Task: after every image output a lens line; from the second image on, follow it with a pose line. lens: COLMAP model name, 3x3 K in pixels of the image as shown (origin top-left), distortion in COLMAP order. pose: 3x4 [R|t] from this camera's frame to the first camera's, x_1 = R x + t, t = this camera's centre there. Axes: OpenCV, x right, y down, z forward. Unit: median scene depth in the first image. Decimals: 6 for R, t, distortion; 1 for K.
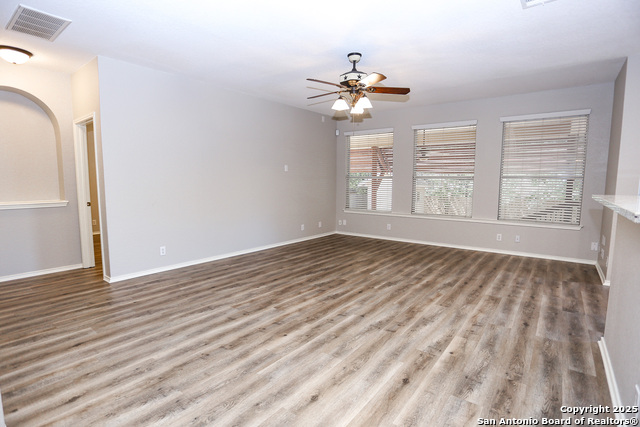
lens RADIAL K [[322.1, 0, 317.9], [0, 322.1, 214.2], [0, 0, 1]] dist [-0.071454, 0.028737]
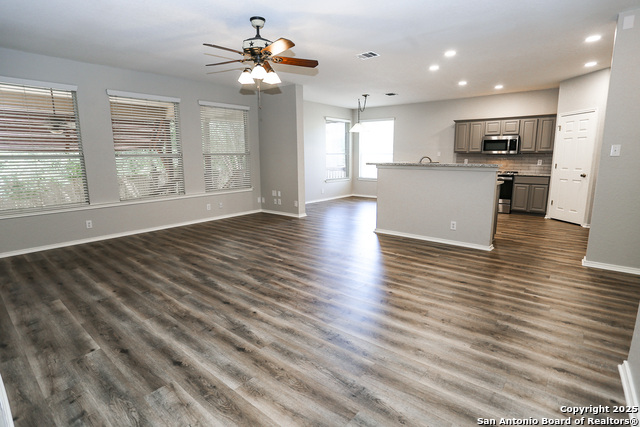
lens RADIAL K [[322.1, 0, 317.9], [0, 322.1, 214.2], [0, 0, 1]] dist [-0.071454, 0.028737]
pose [[0.048442, -0.180786, 0.982329, -0.823193], [0.112797, 0.978182, 0.174461, -0.088987], [-0.992437, 0.102352, 0.067778, 0.788156]]
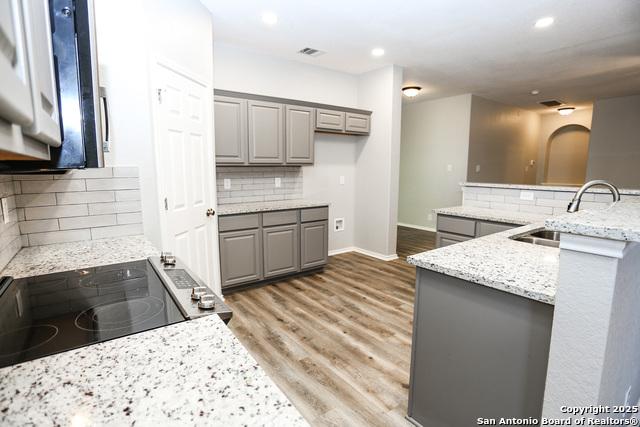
lens RADIAL K [[322.1, 0, 317.9], [0, 322.1, 214.2], [0, 0, 1]] dist [-0.071454, 0.028737]
pose [[-0.281594, 0.133236, -0.950239, 1.390480], [-0.102184, 0.980517, 0.167762, -0.020029], [0.954077, 0.144340, -0.262493, 0.058206]]
